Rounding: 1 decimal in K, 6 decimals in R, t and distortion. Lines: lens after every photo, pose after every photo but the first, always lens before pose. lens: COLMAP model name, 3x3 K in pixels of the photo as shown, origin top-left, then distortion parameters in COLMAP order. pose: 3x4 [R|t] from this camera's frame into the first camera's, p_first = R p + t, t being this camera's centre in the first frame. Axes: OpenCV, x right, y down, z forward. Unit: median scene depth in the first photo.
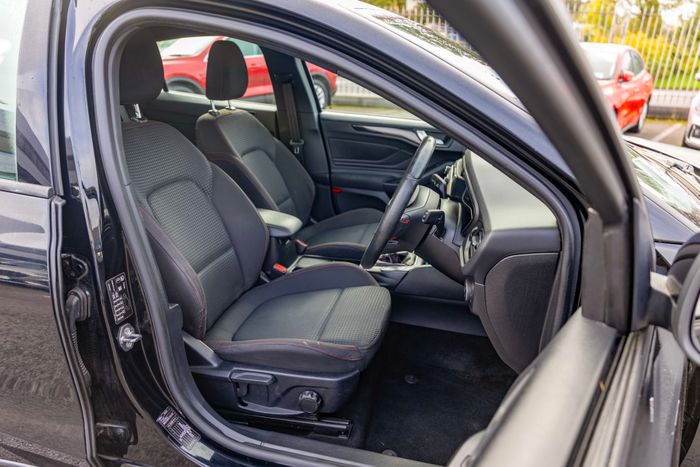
lens RADIAL K [[482.4, 0, 349.0], [0, 482.4, 236.3], [0, 0, 1]] dist [0.000161, -0.004630]
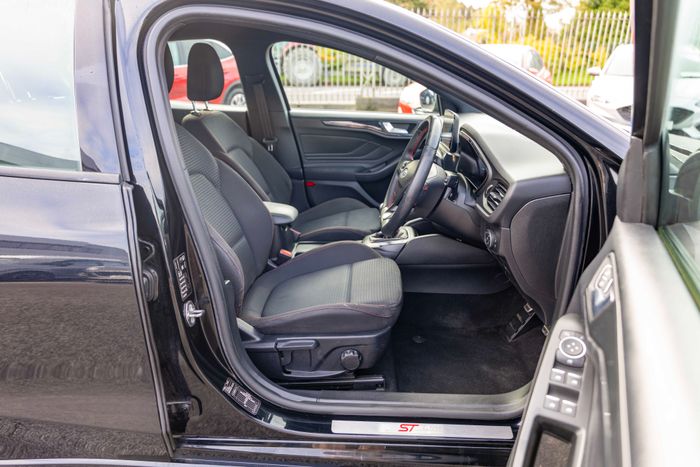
lens RADIAL K [[482.4, 0, 353.0], [0, 482.4, 233.5], [0, 0, 1]] dist [0.000161, -0.004630]
pose [[0.982409, -0.090007, 0.163618, -0.219662], [0.093383, 0.995545, -0.013043, 0.066554], [-0.161715, 0.028093, 0.986438, -0.093442]]
